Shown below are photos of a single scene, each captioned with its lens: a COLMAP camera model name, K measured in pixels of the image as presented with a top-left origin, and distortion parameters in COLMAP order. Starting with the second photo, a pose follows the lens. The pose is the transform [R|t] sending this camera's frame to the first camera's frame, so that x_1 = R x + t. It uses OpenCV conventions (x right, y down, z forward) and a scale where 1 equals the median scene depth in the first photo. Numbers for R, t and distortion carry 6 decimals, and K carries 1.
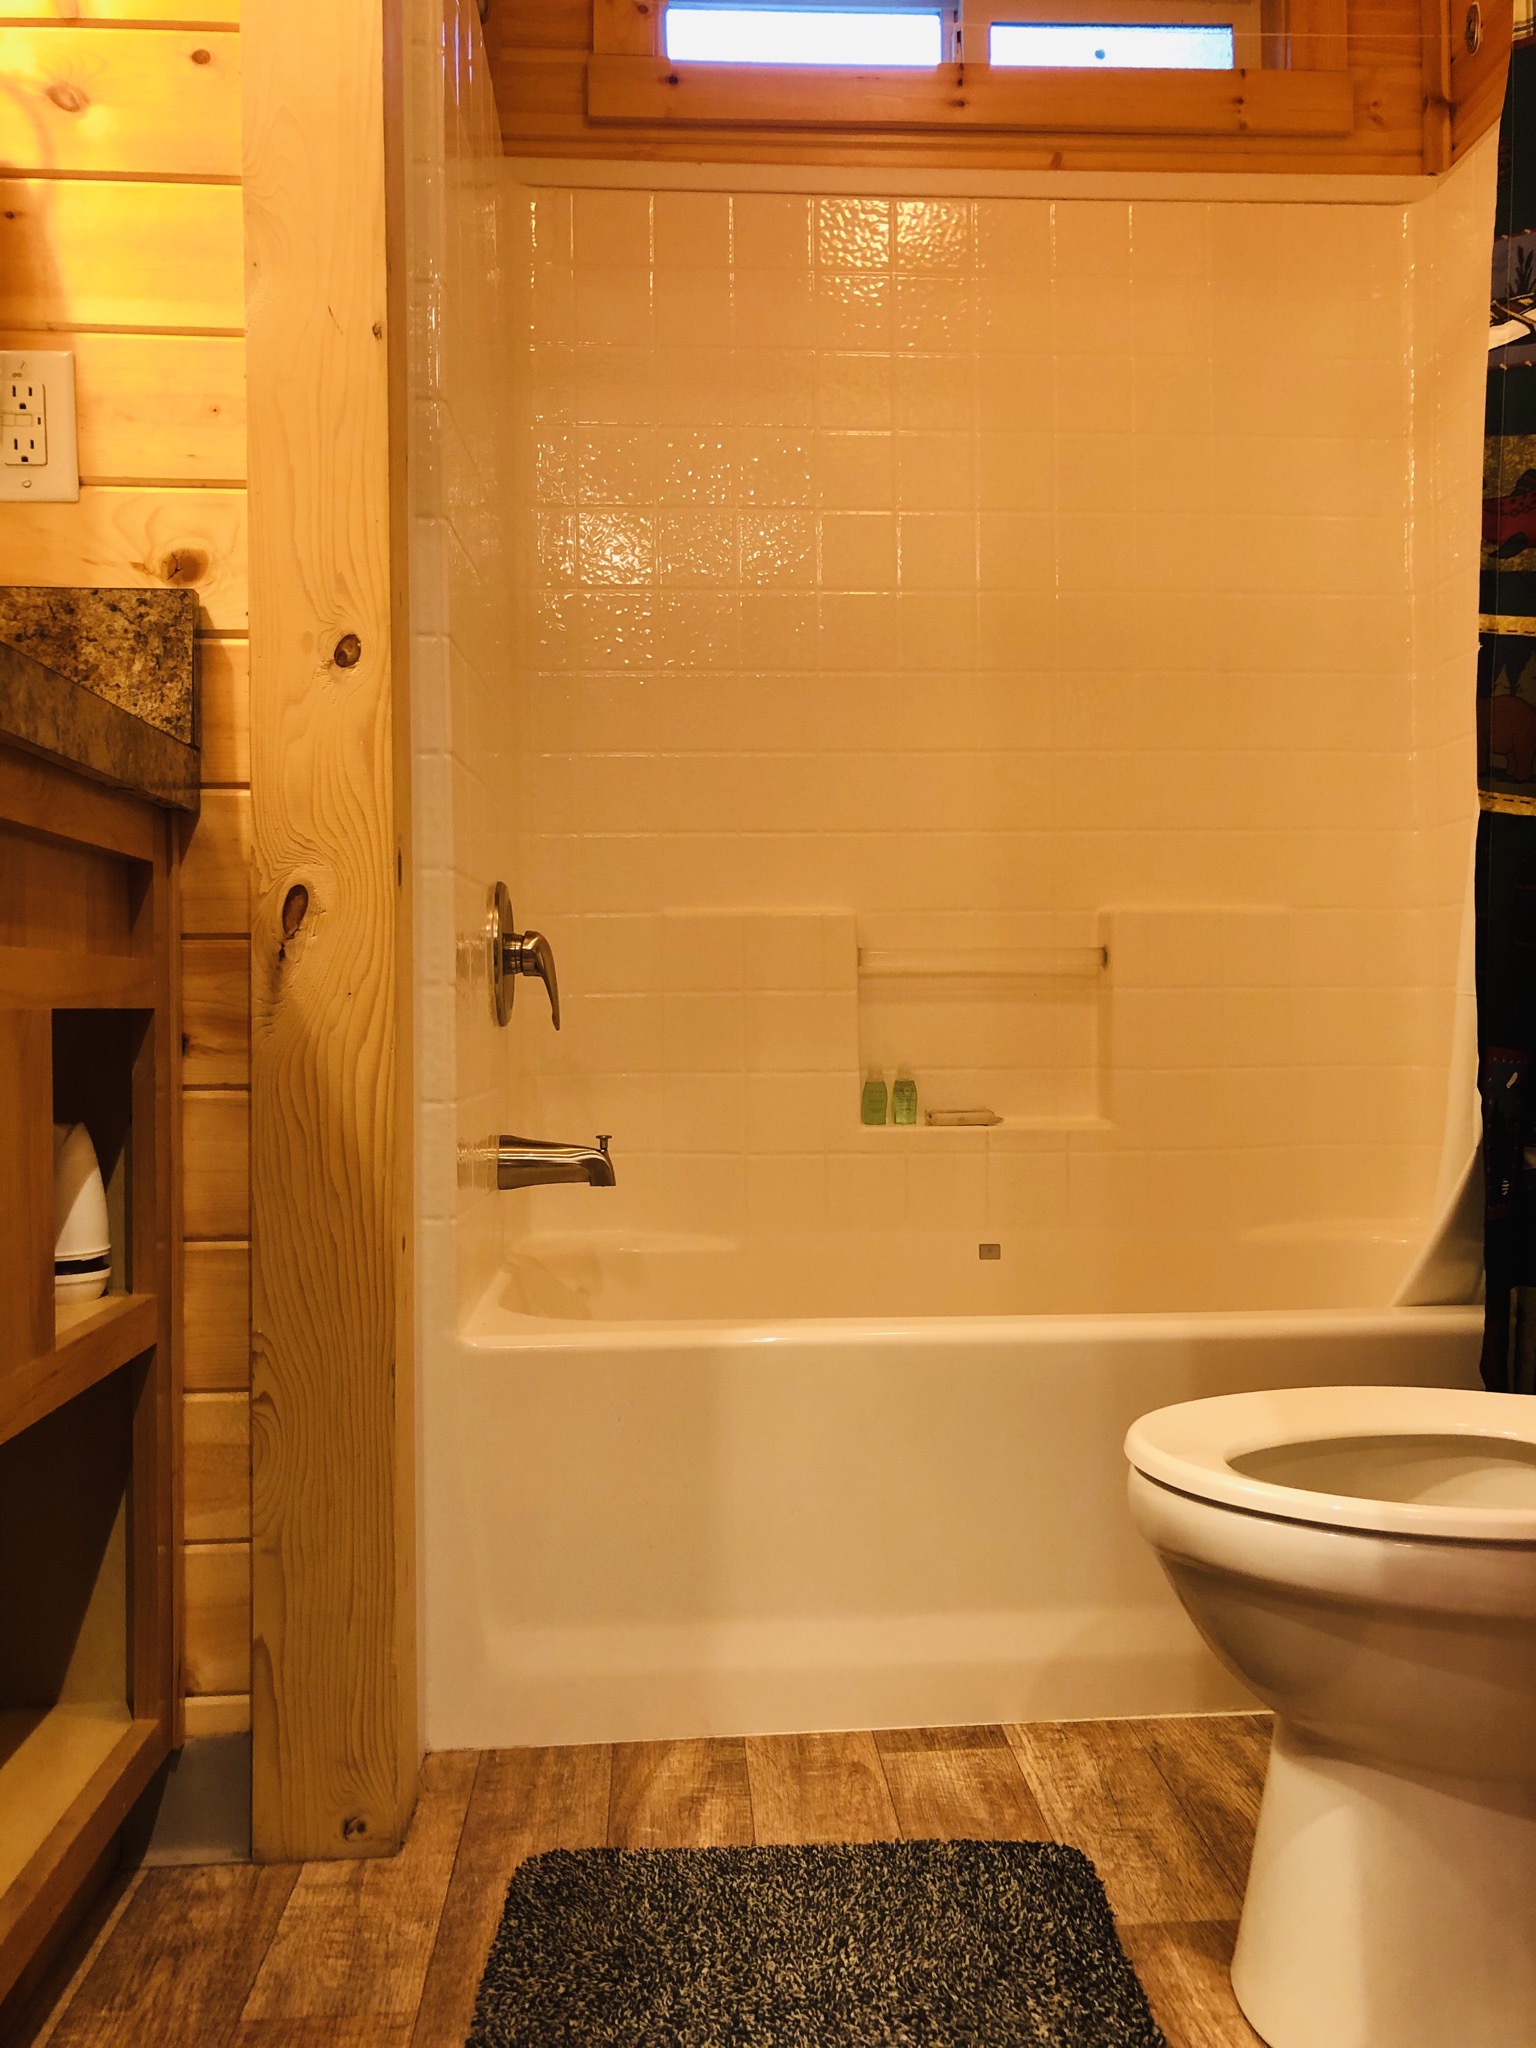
lens RADIAL K [[1670.4, 0, 768.0], [0, 1670.4, 1024.0], [0, 0, 1]] dist [0.001205, -0.001093]
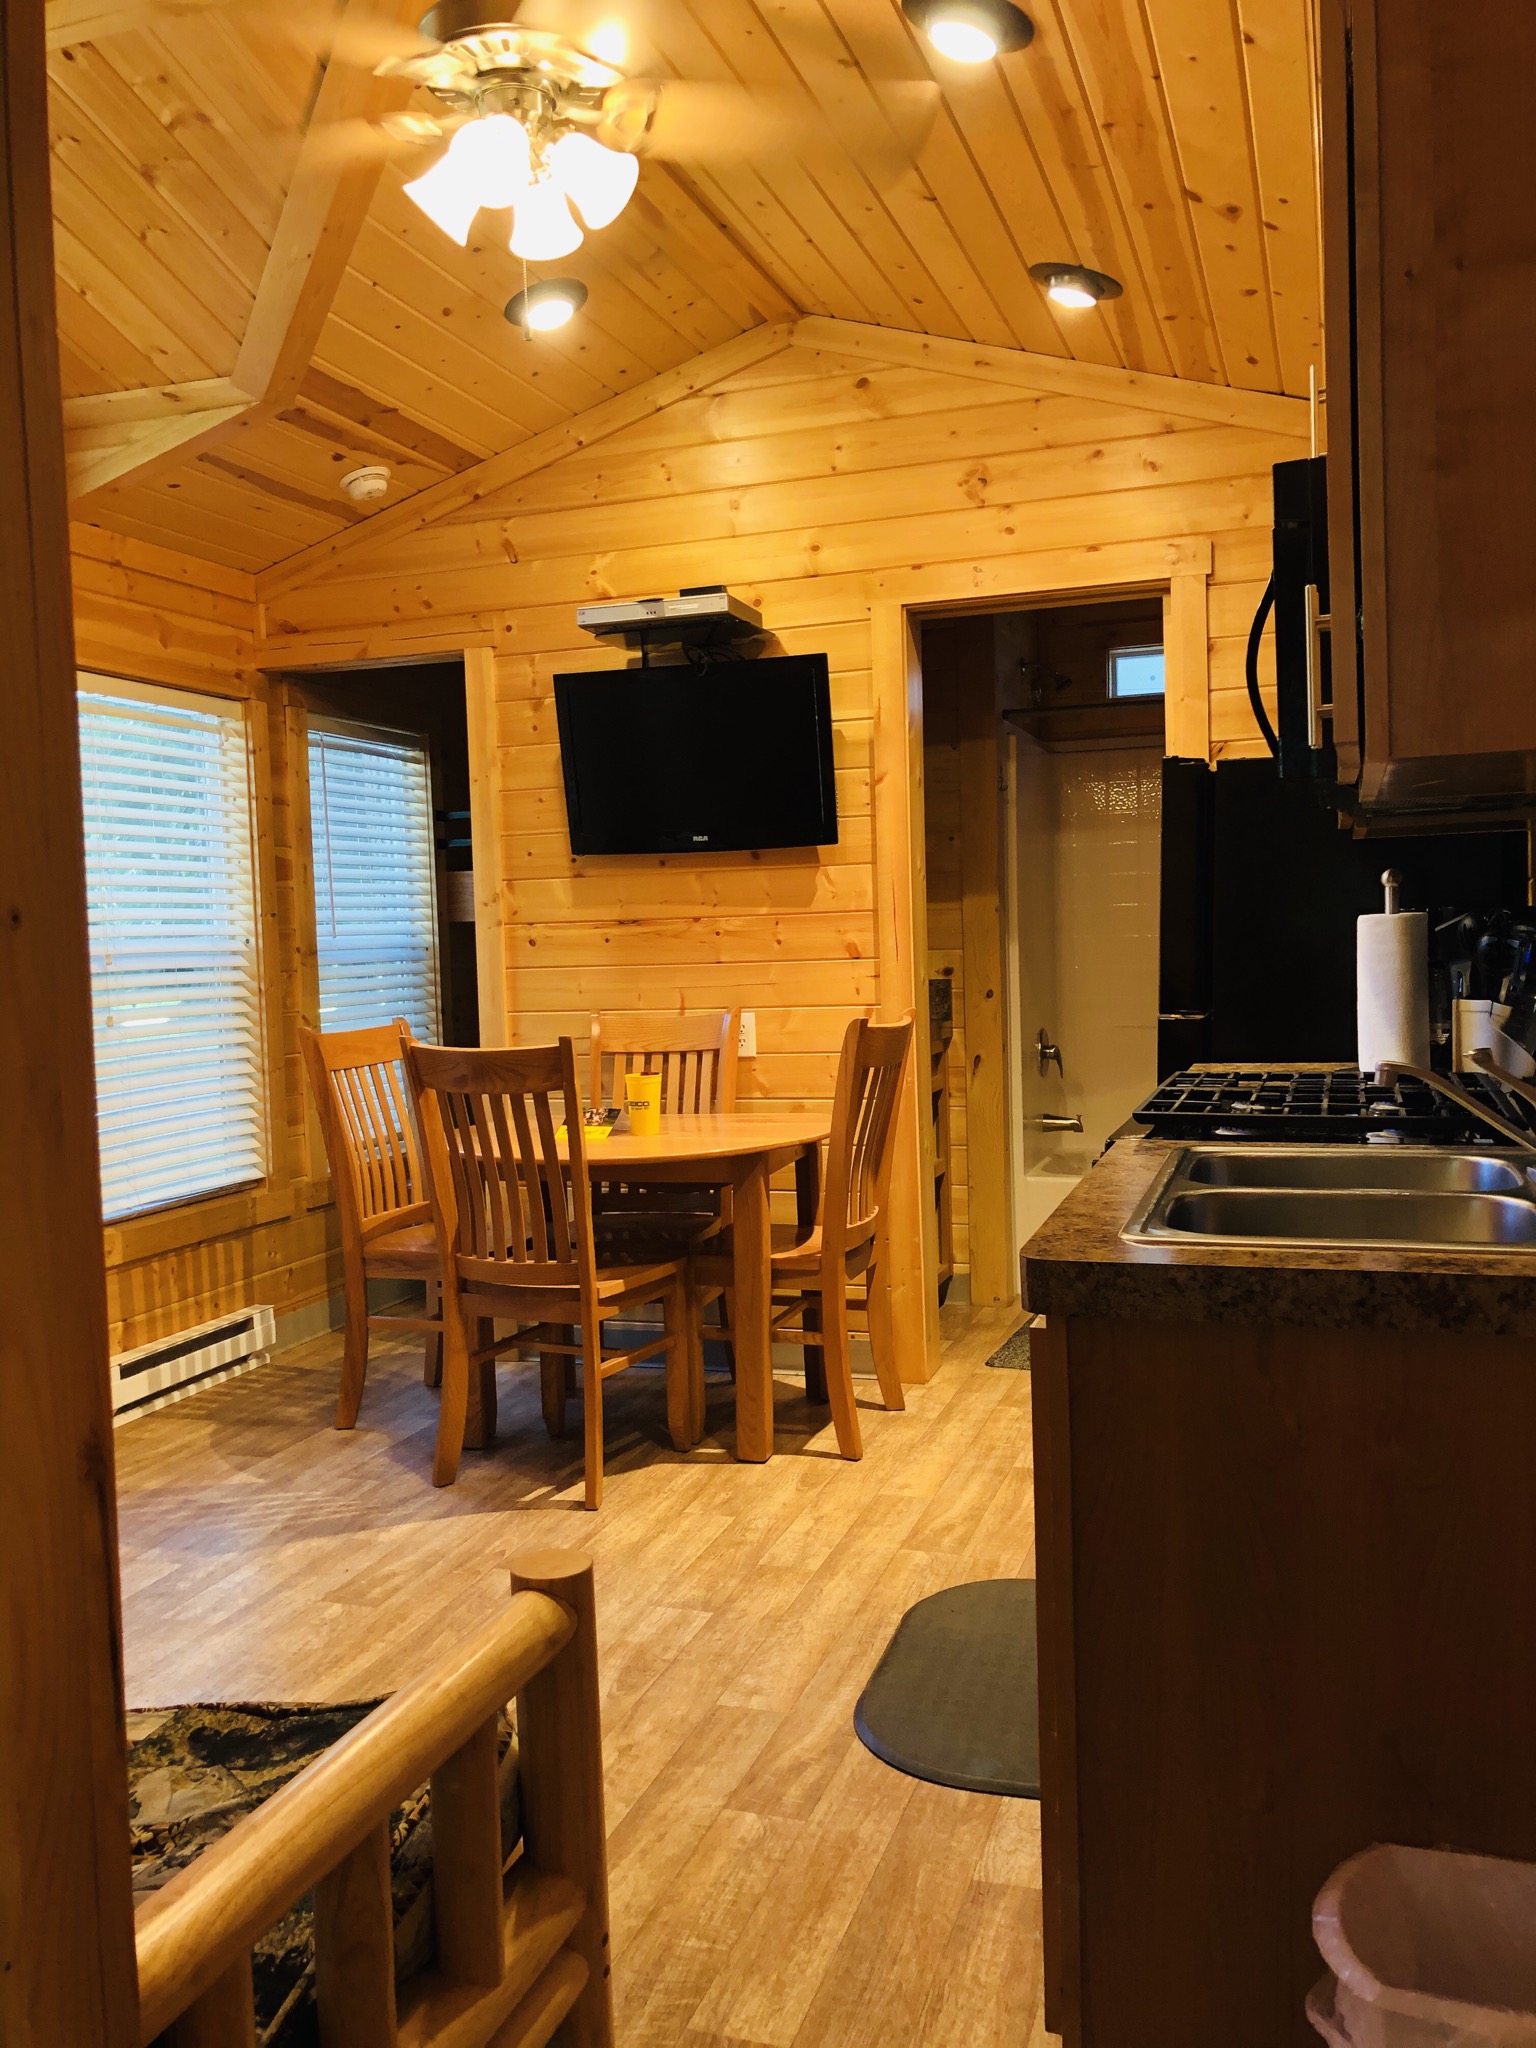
lens RADIAL K [[1670.4, 0, 768.0], [0, 1670.4, 1024.0], [0, 0, 1]] dist [0.001205, -0.001093]
pose [[0.923025, -0.002531, -0.384732, 0.744445], [0.025632, 0.998161, 0.054929, -0.374726], [0.383886, -0.060562, 0.921392, -2.696926]]
